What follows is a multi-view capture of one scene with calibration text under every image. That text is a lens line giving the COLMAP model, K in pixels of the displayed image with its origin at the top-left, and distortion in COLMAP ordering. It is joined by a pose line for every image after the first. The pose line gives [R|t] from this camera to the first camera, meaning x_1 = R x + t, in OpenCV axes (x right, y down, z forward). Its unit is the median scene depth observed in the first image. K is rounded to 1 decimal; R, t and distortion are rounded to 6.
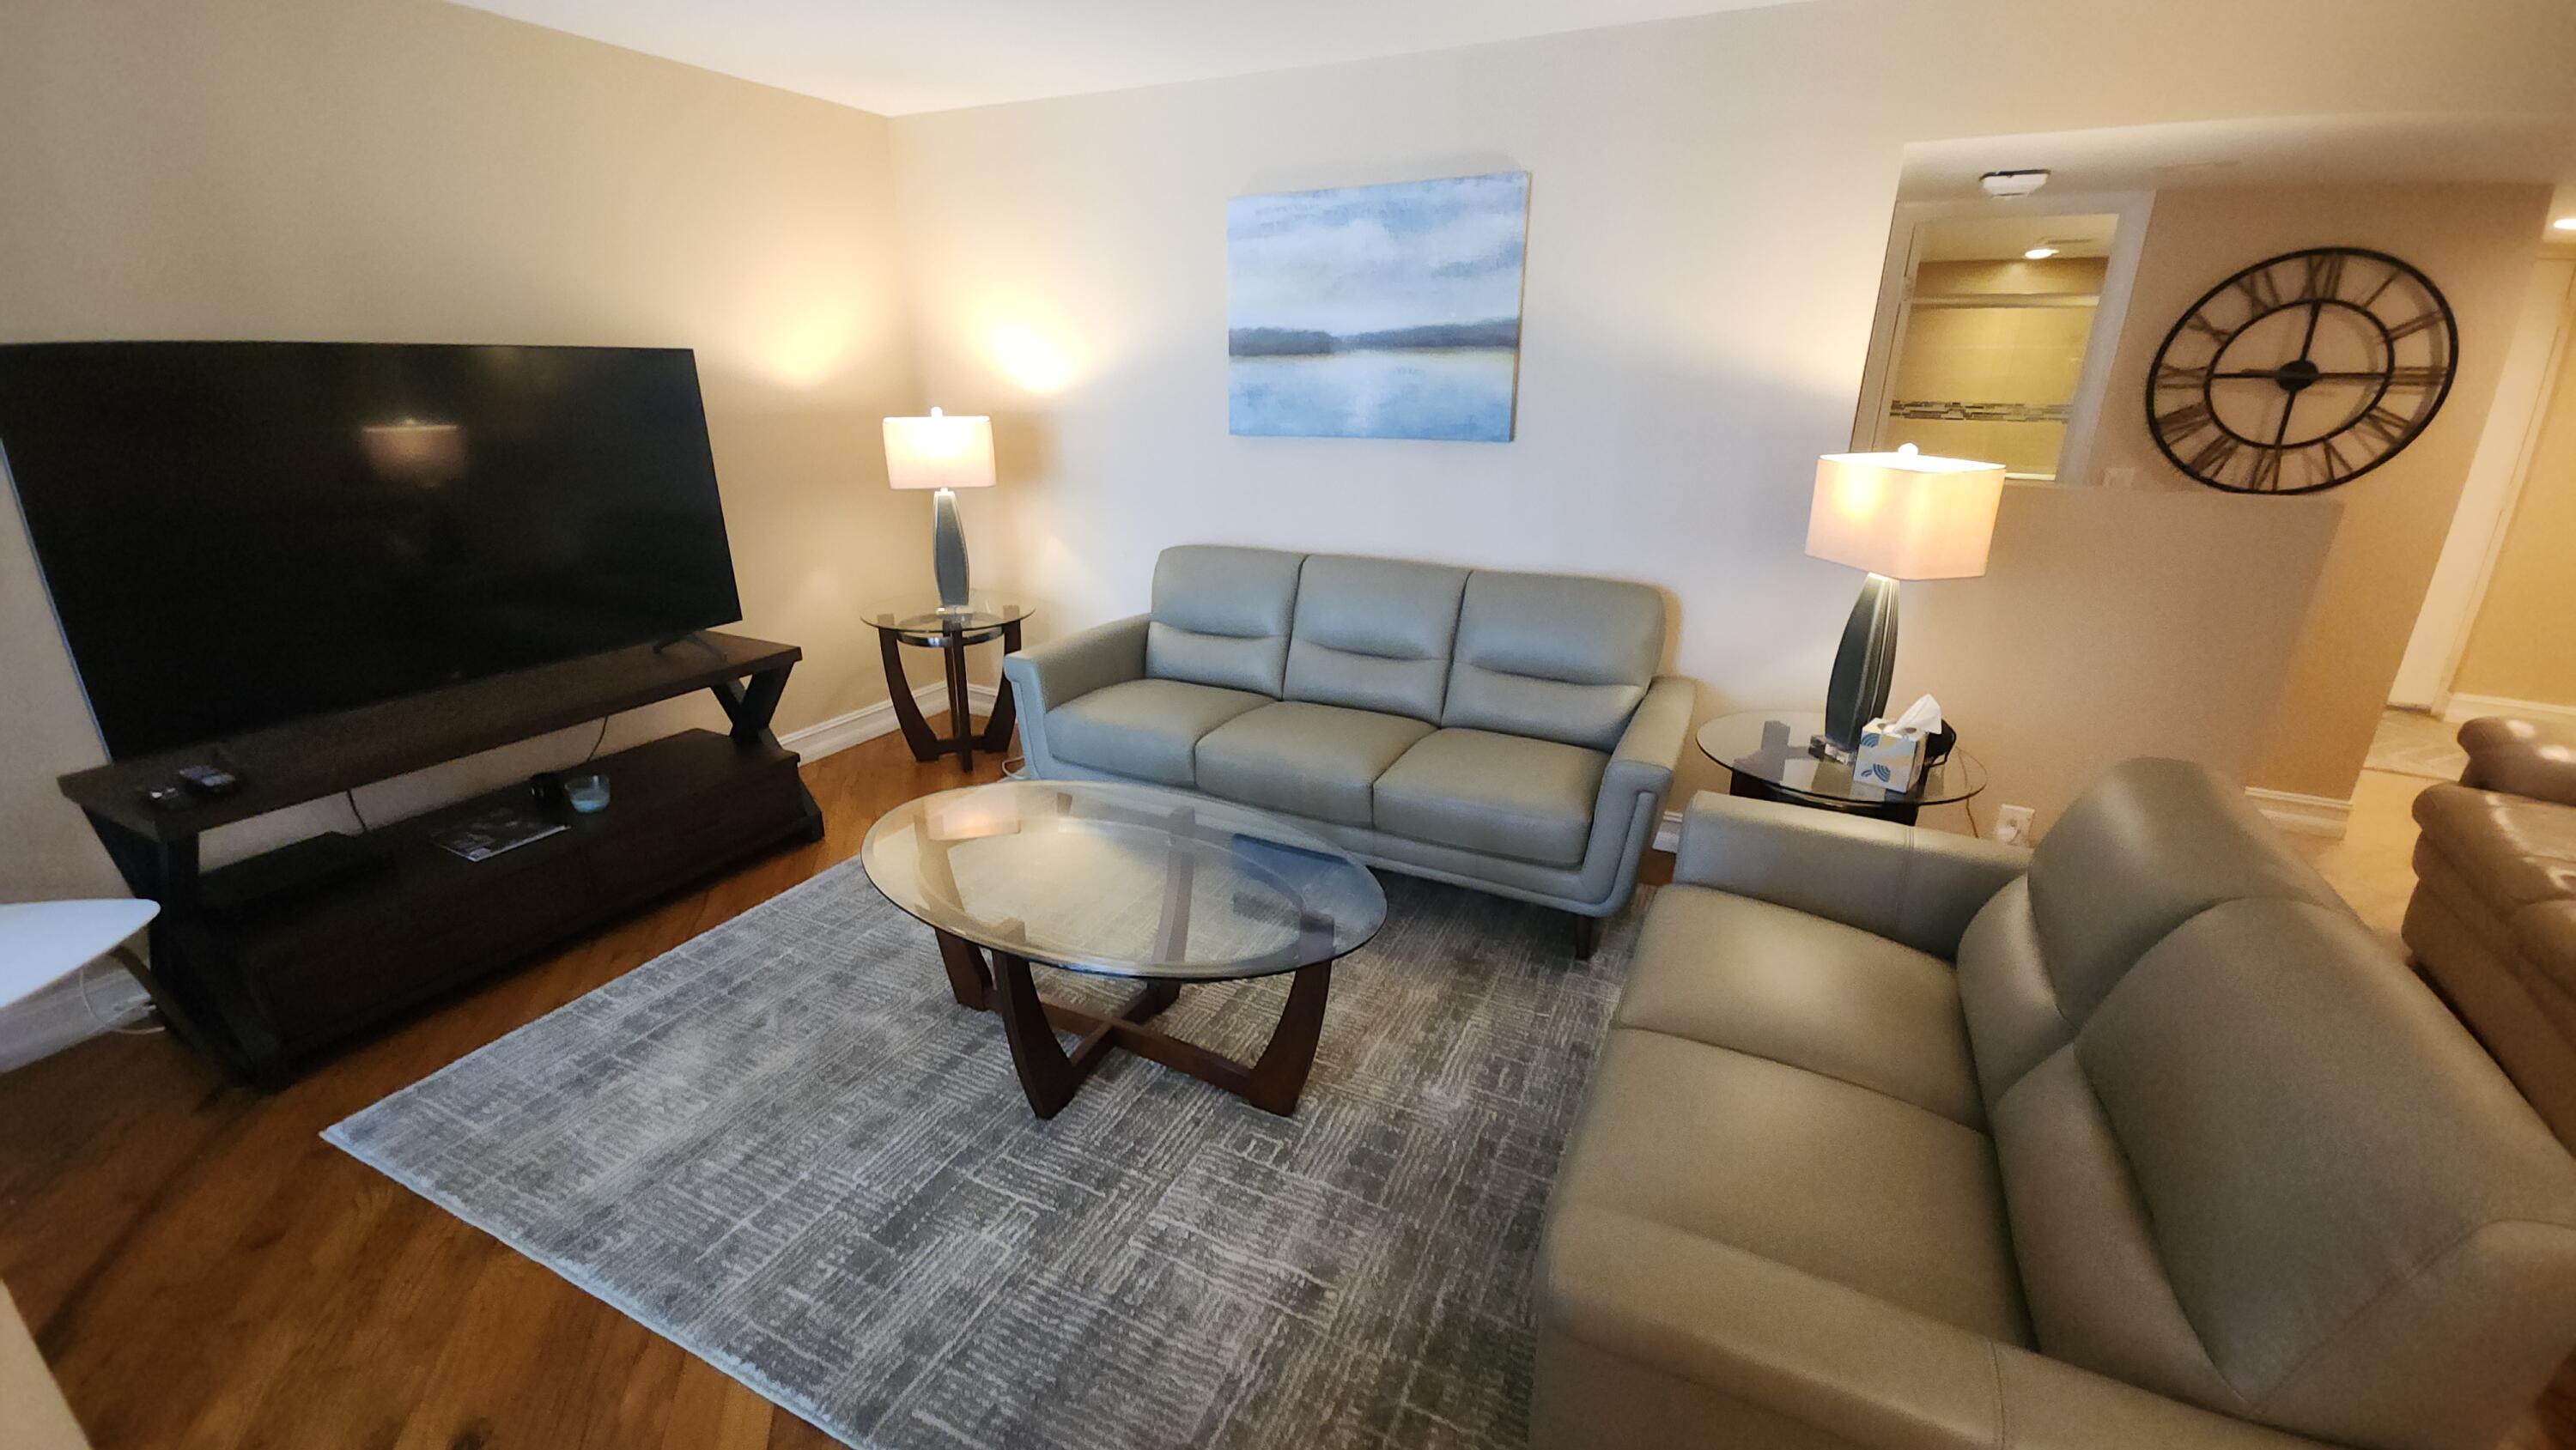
lens RADIAL K [[1047.2, 0, 1288.8], [0, 1047.2, 725.4], [0, 0, 1]] dist [0.005512, -0.001759]
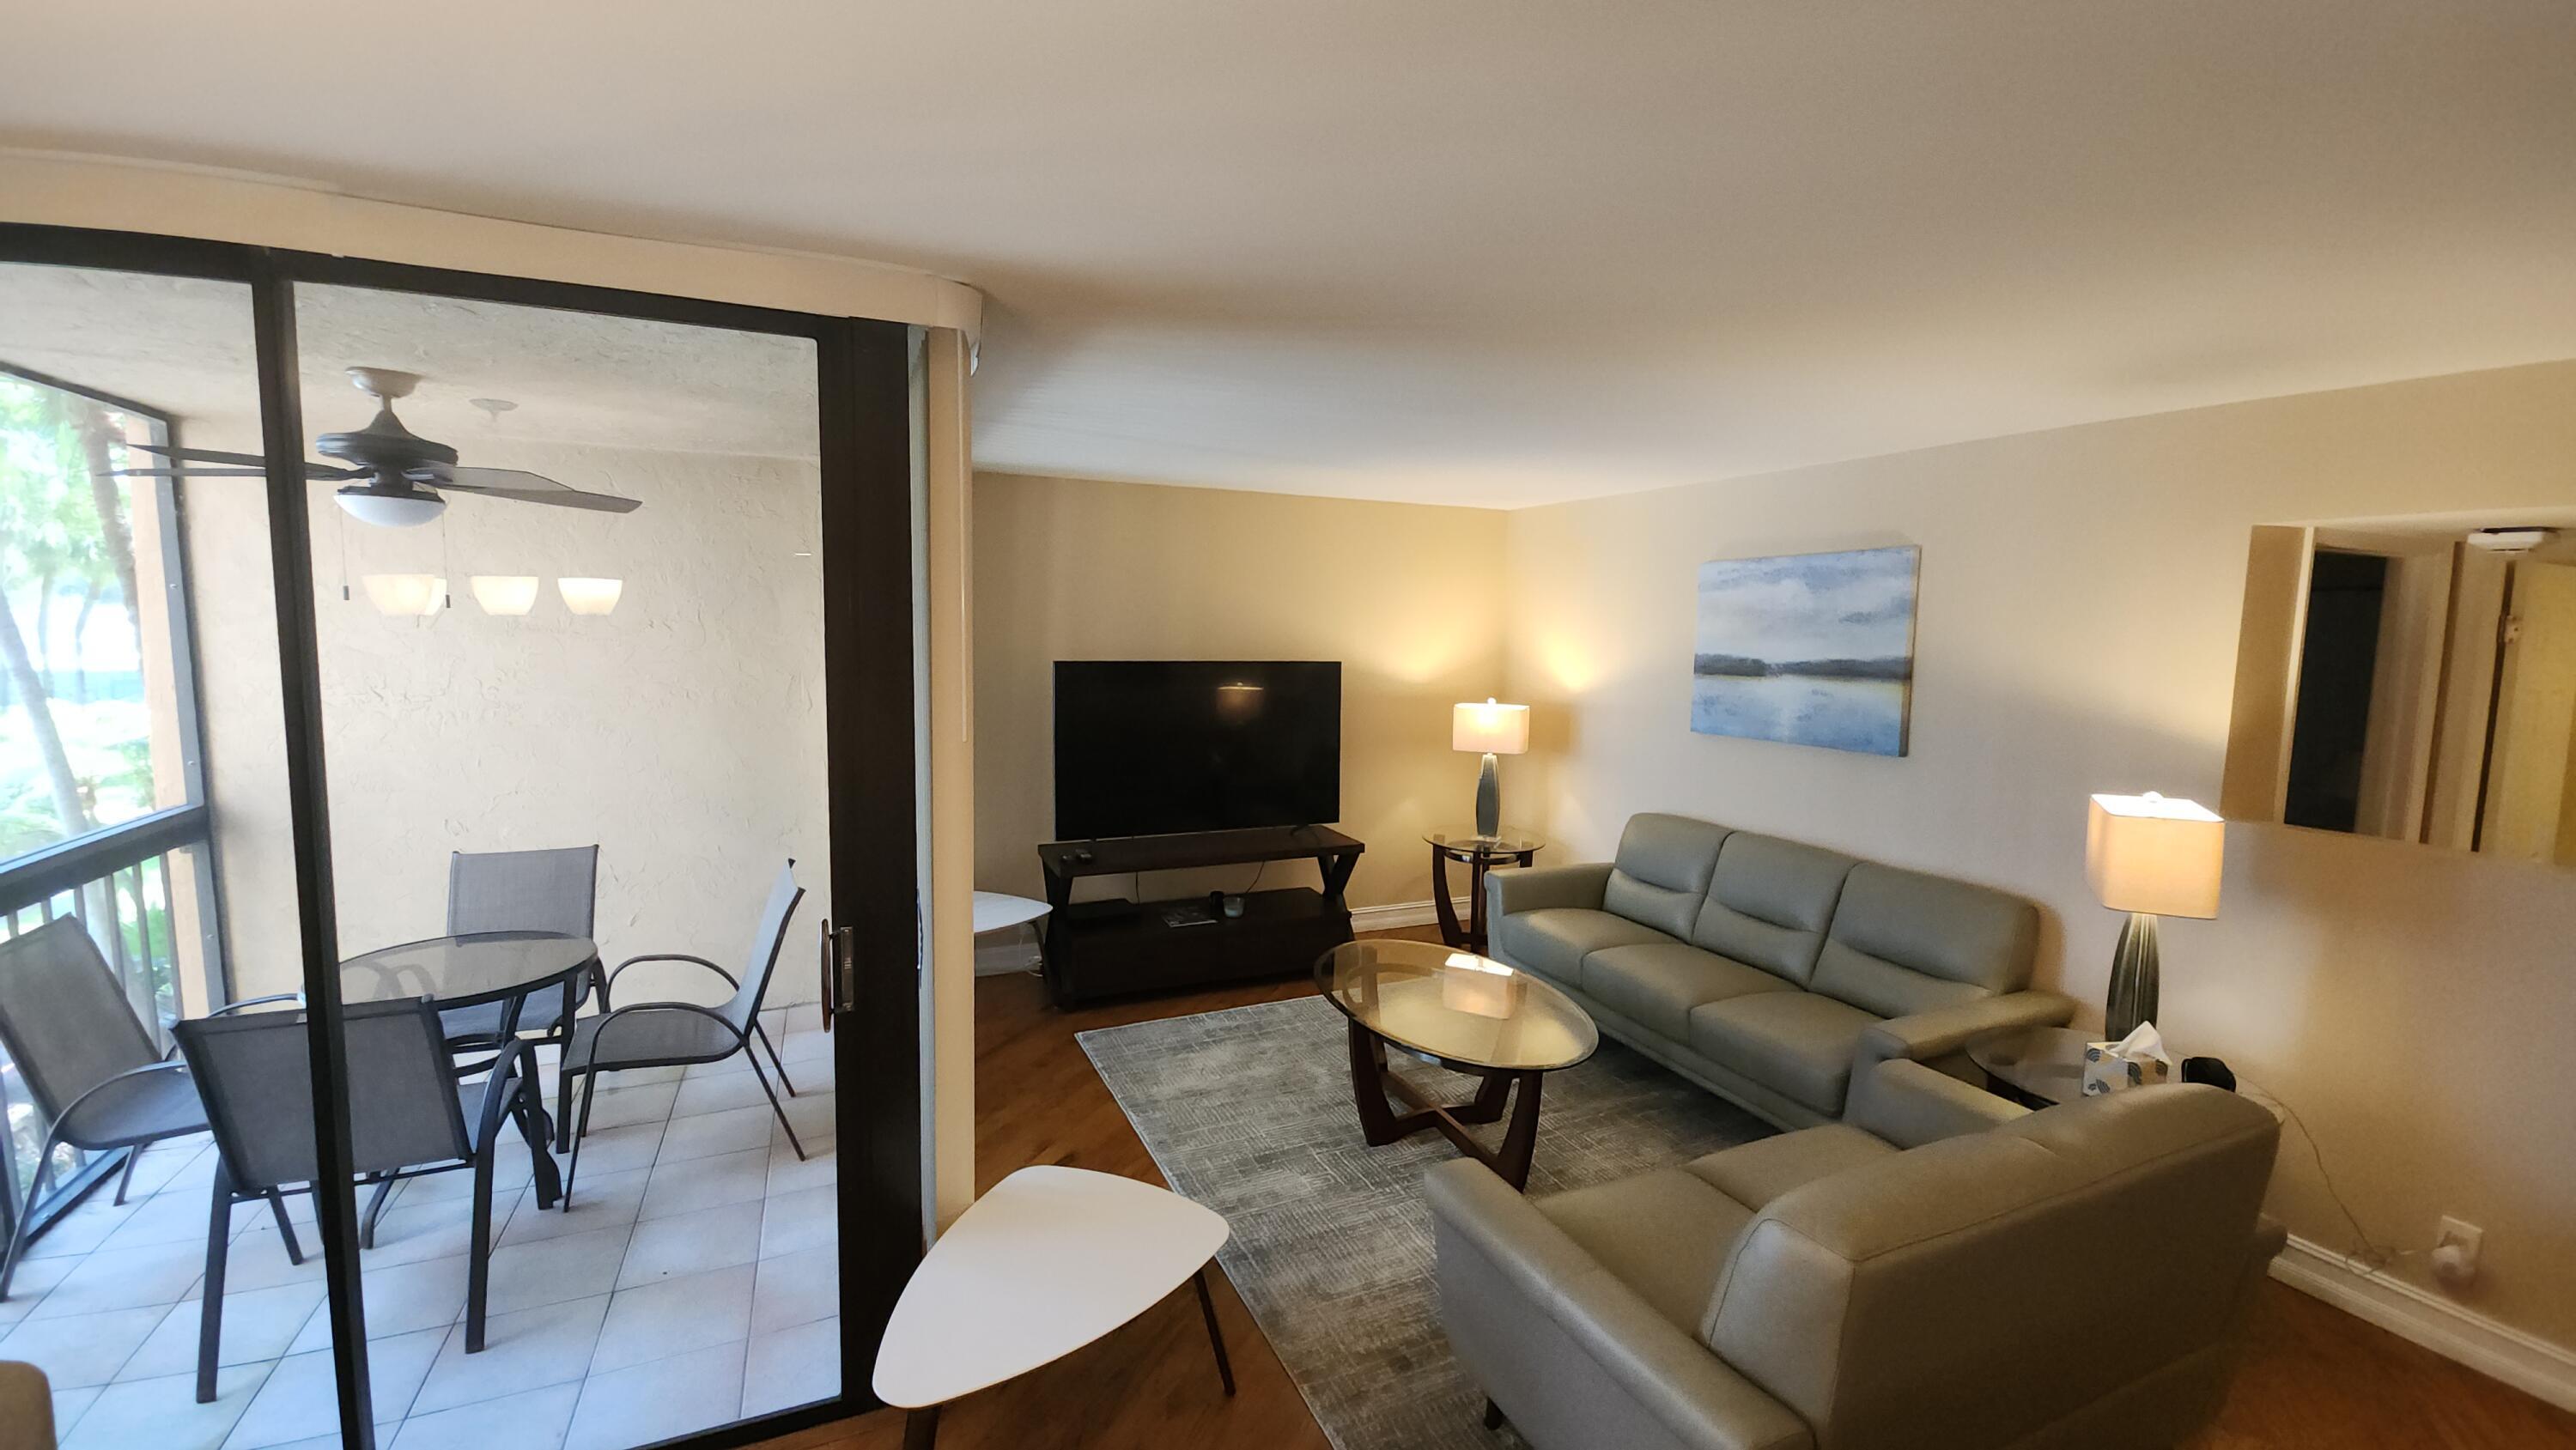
lens RADIAL K [[1047.2, 0, 1282.1], [0, 1047.2, 728.2], [0, 0, 1]] dist [0.005512, -0.001759]
pose [[0.768367, 0.071490, -0.636004, 0.432900], [-0.219747, 0.962799, -0.157258, 0.032494], [0.601102, 0.260592, 0.755492, -0.304256]]
